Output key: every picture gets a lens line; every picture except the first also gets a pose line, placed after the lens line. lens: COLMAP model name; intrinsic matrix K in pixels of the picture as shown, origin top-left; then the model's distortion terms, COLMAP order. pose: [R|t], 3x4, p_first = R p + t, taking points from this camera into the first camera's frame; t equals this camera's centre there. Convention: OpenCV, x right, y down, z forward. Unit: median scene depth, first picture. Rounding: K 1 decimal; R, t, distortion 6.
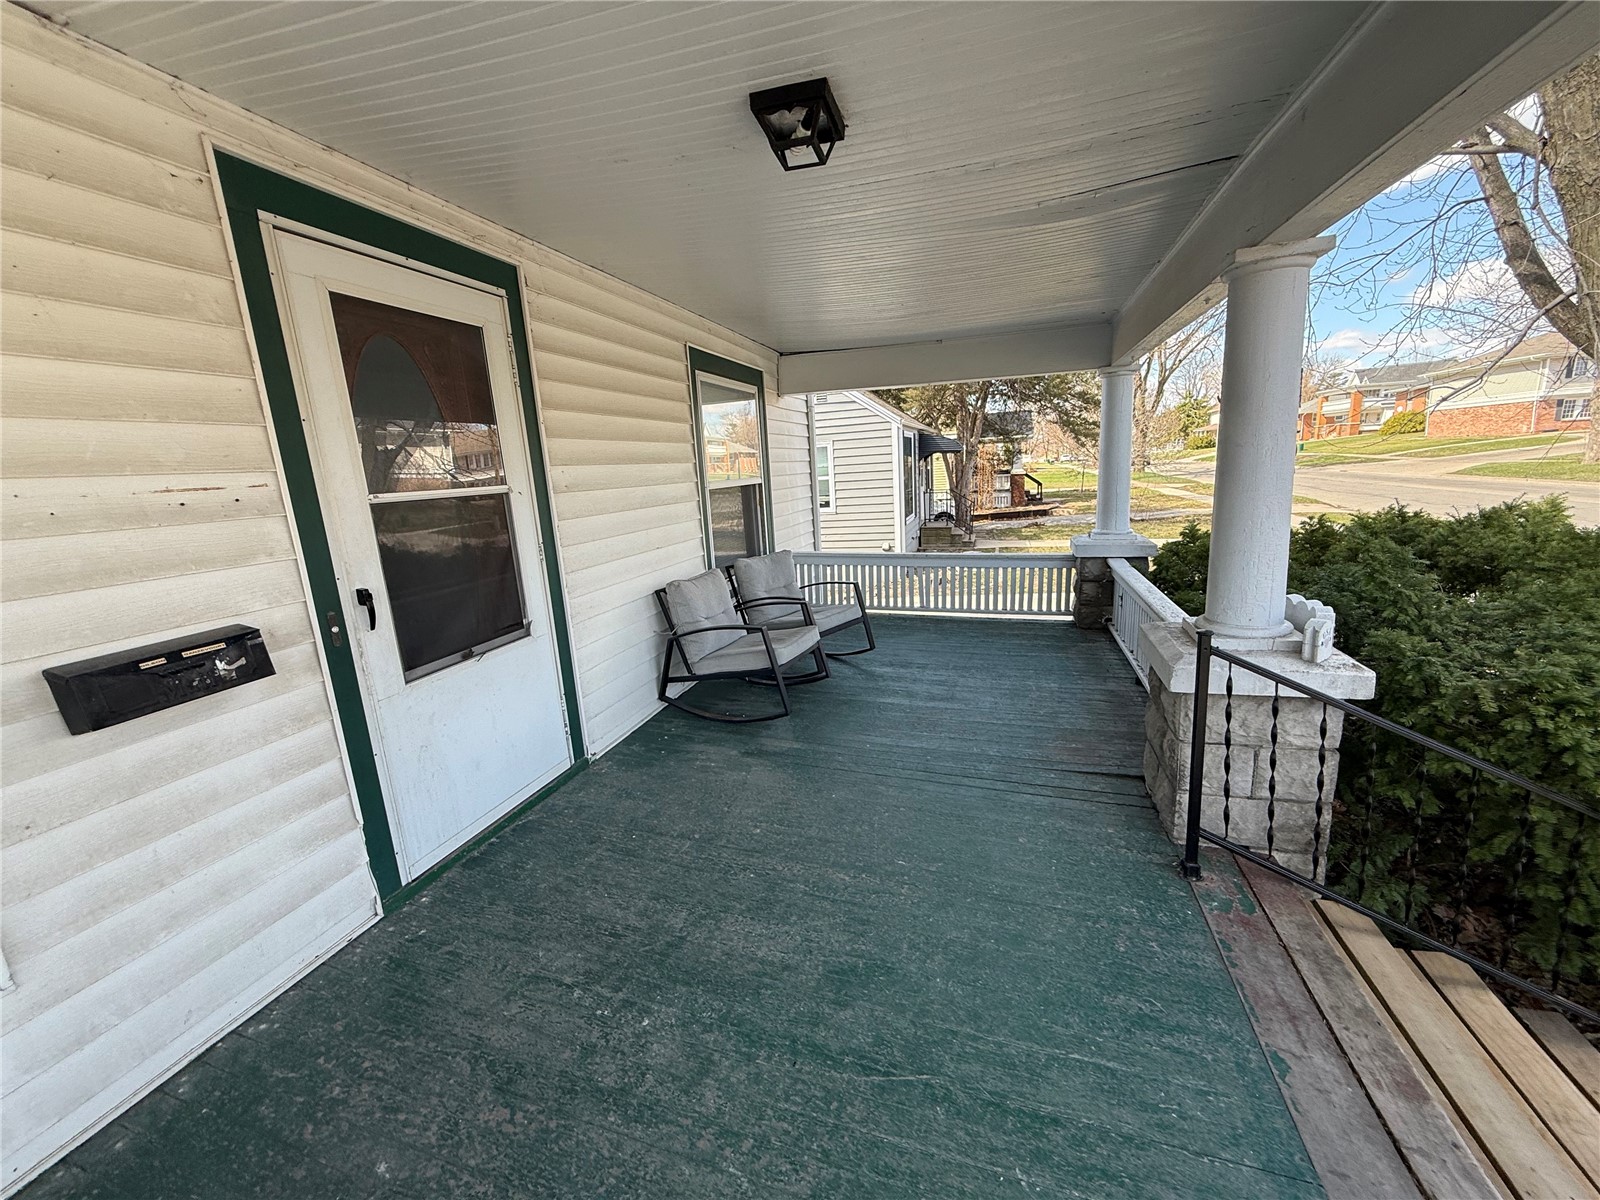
lens RADIAL K [[628.1, 0, 800.0], [0, 628.1, 600.0], [0, 0, 1]] dist [0.000798, -0.000077]
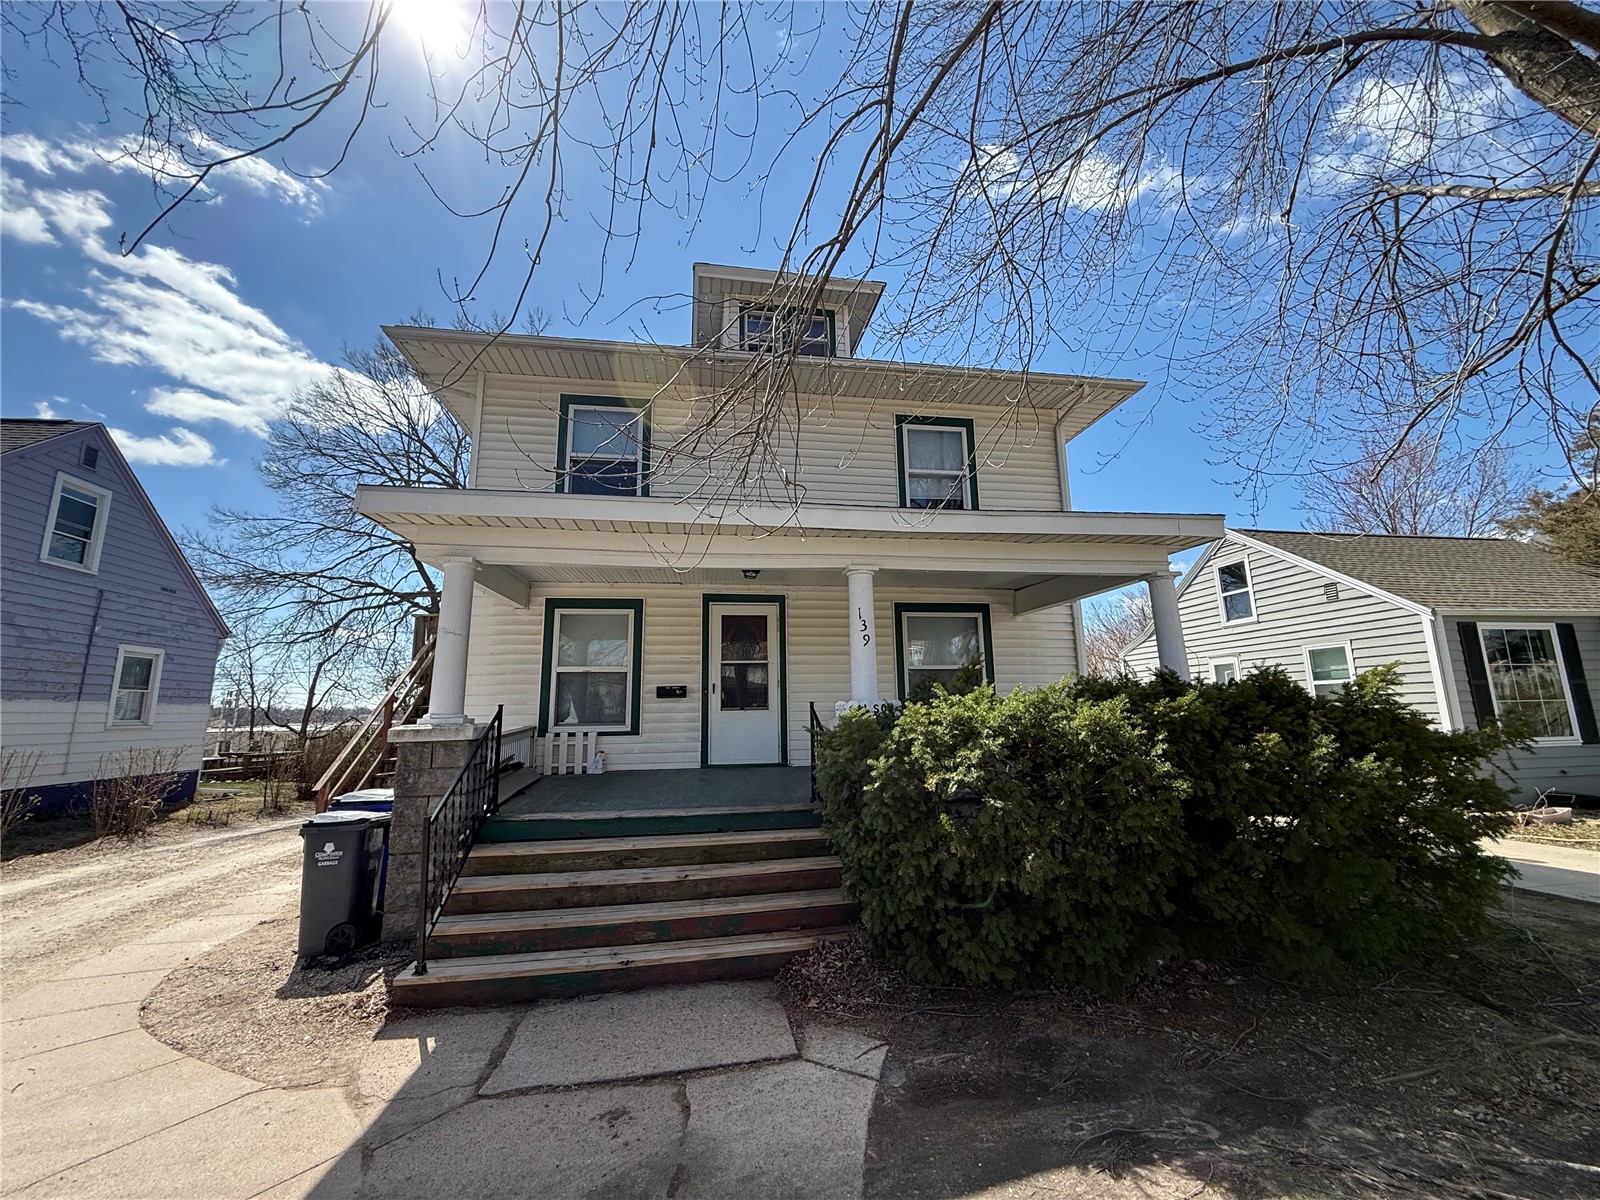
lens RADIAL K [[628.1, 0, 800.0], [0, 628.1, 600.0], [0, 0, 1]] dist [0.000798, -0.000077]
pose [[0.455187, -0.100958, -0.884654, 3.154494], [-0.197224, 0.957439, -0.210743, 0.207708], [0.868278, 0.270402, 0.415903, -0.350135]]
